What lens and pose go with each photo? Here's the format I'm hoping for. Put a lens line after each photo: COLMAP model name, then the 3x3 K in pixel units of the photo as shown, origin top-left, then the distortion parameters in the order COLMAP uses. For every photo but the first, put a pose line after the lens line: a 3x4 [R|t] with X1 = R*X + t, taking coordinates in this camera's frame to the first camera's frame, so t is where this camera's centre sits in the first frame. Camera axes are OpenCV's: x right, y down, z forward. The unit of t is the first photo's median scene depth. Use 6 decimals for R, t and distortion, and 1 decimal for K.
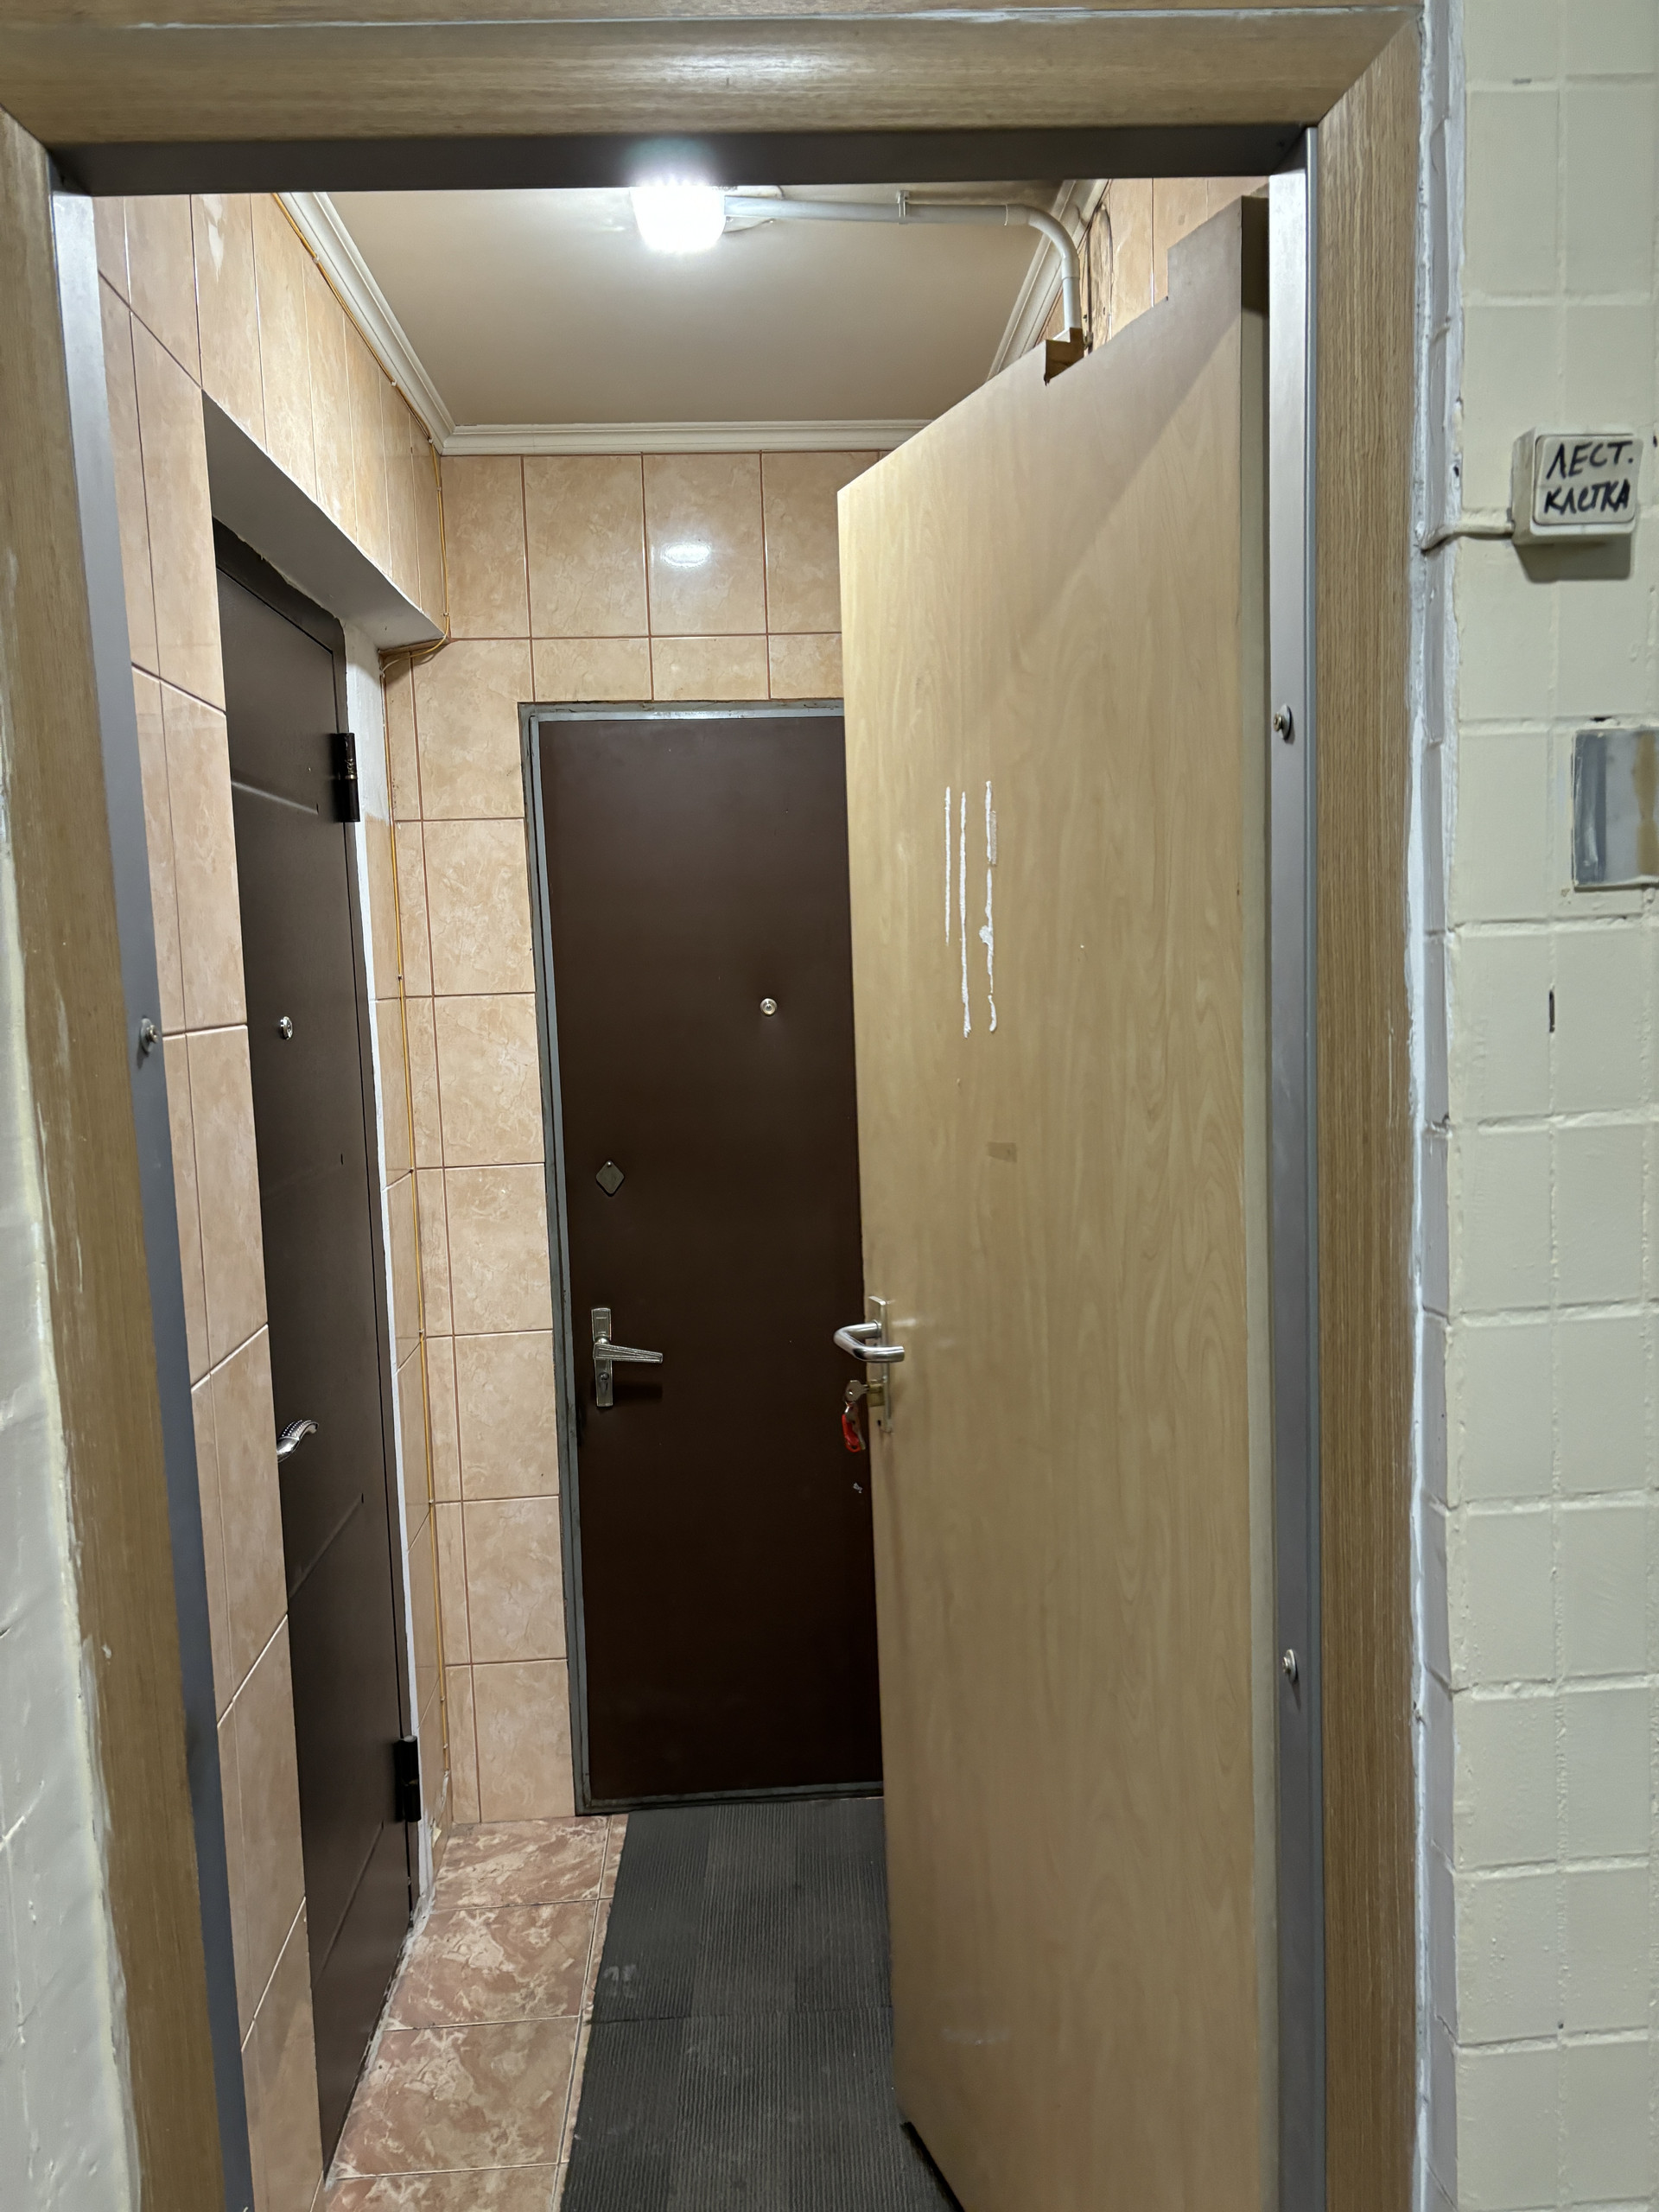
lens RADIAL K [[1637.9, 0, 834.0], [0, 1637.9, 1107.9], [0, 0, 1]] dist [0.061134, -0.046485]
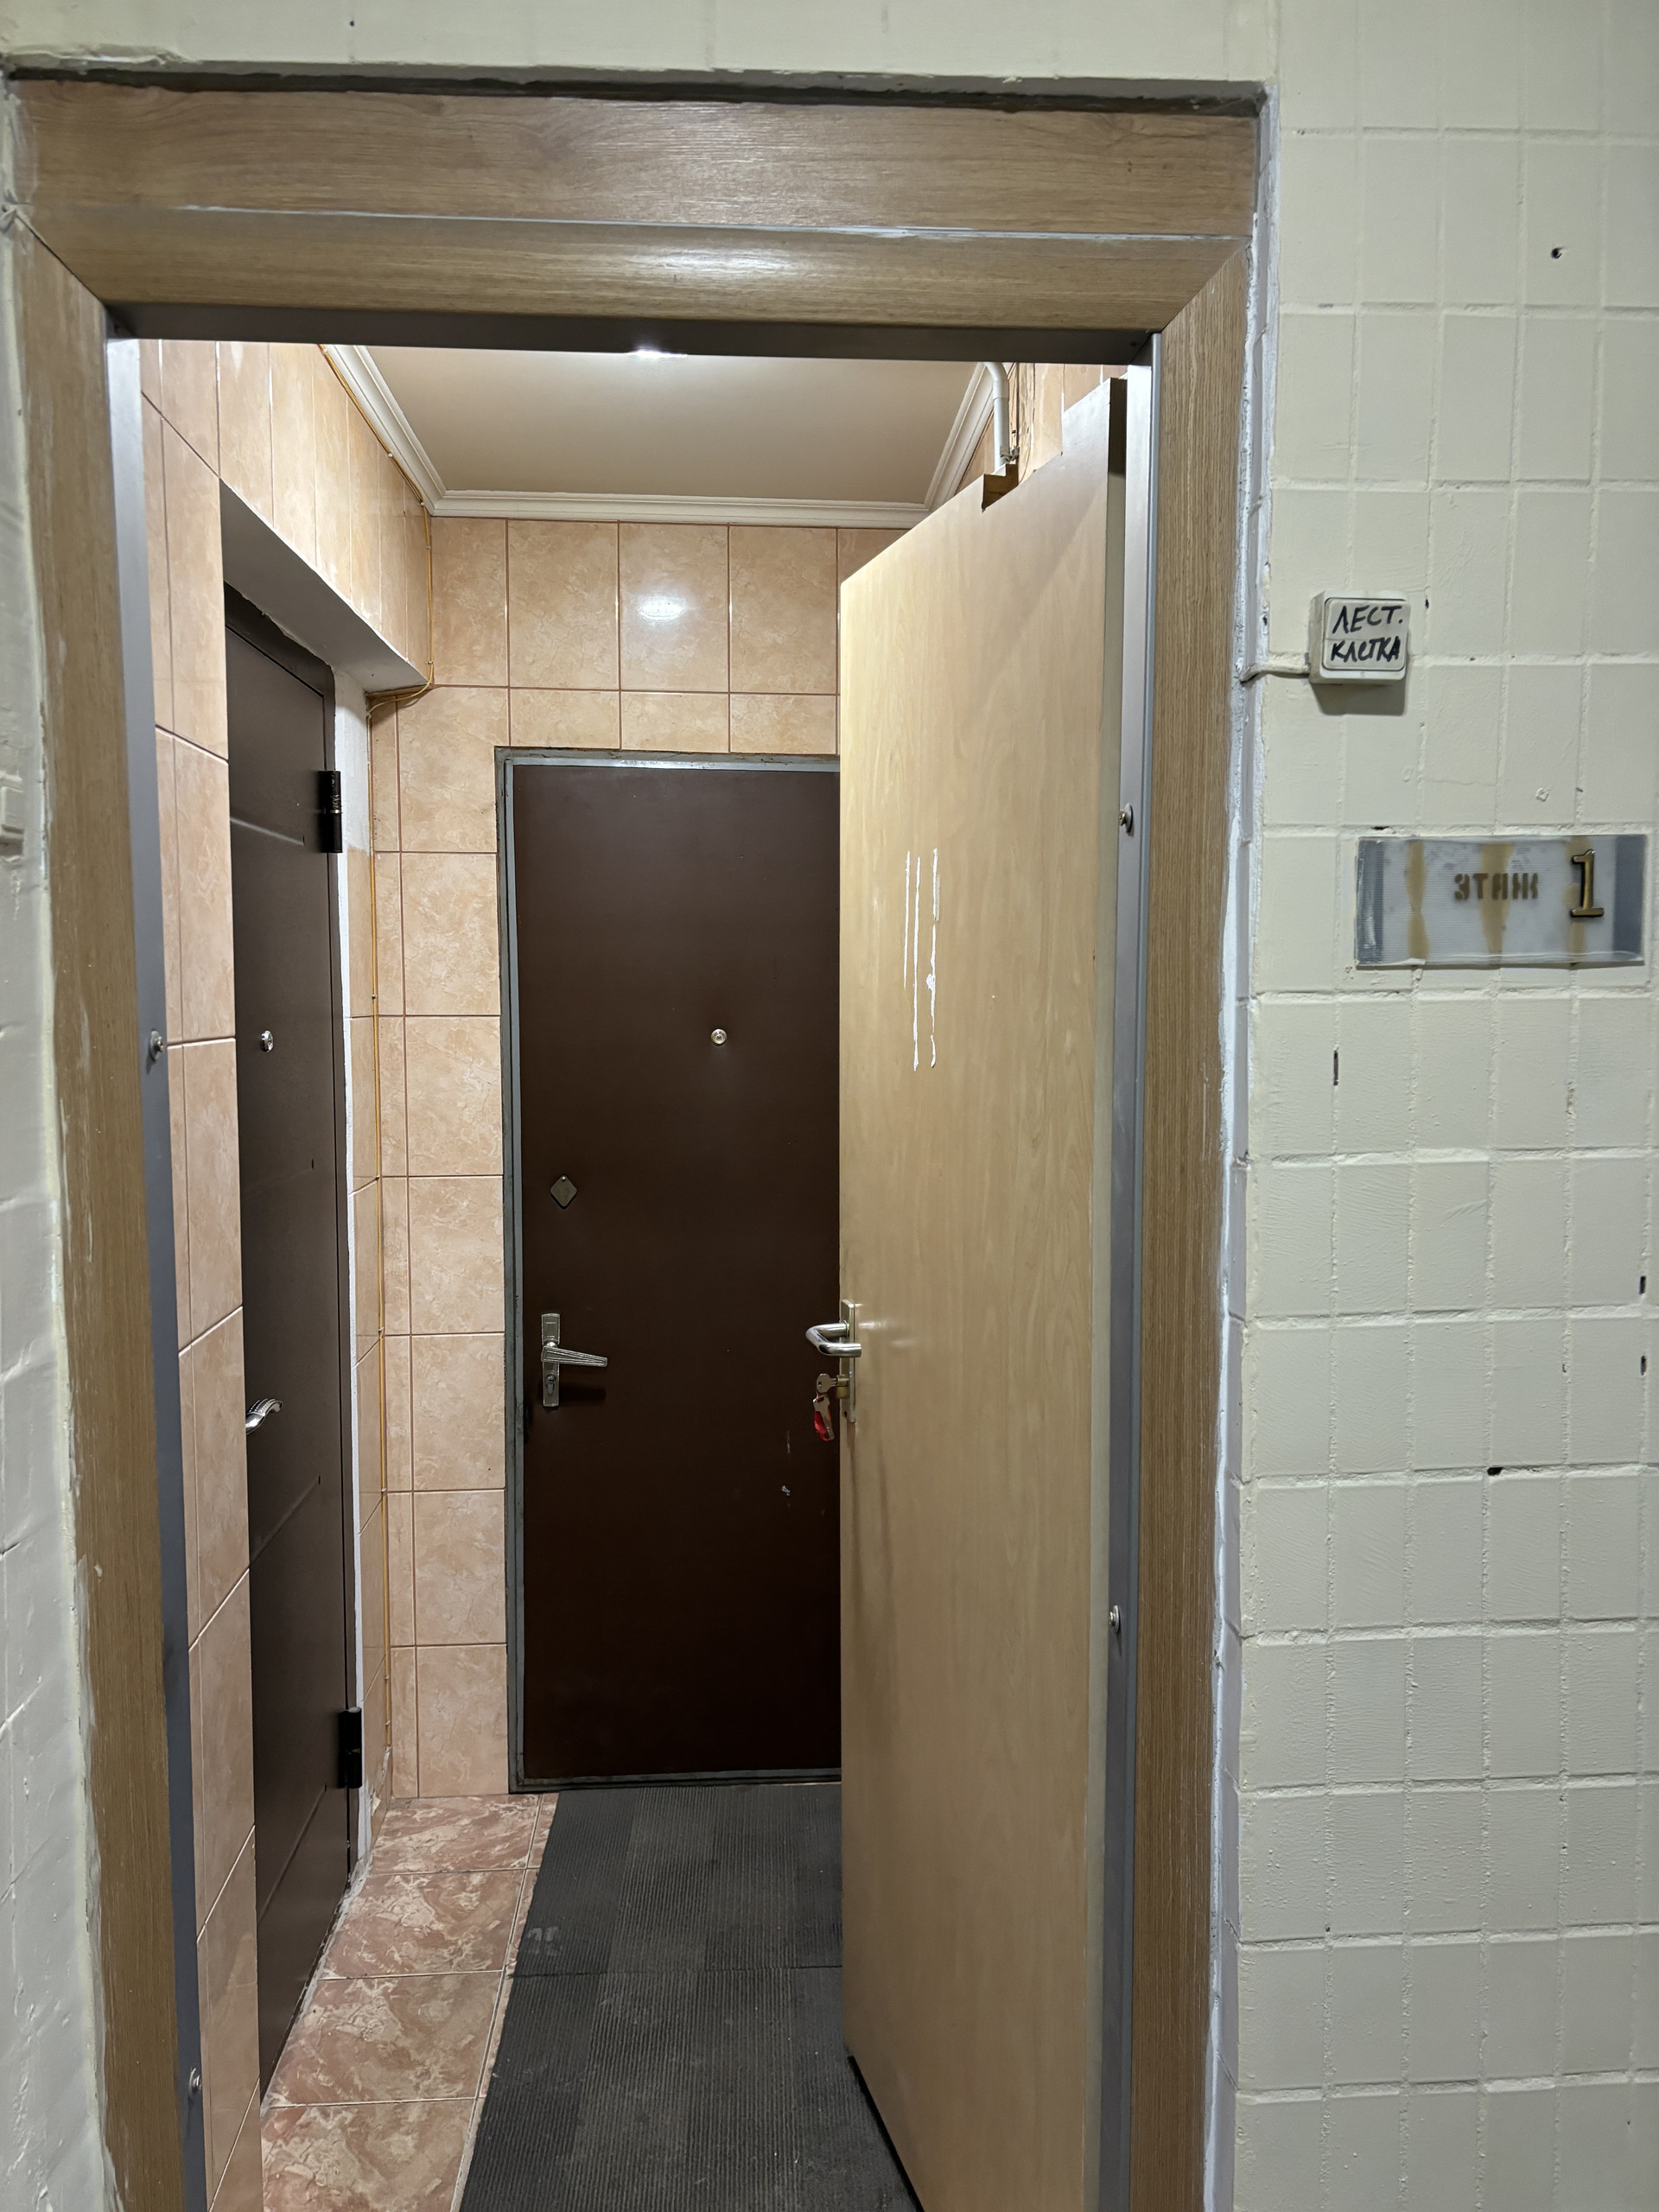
lens RADIAL K [[1637.9, 0, 833.5], [0, 1637.9, 1109.0], [0, 0, 1]] dist [0.061134, -0.046485]
pose [[0.999237, 0.035361, 0.016570, 0.047143], [-0.035057, 0.999218, -0.018287, 0.005716], [-0.017204, 0.017692, 0.999695, -0.177357]]
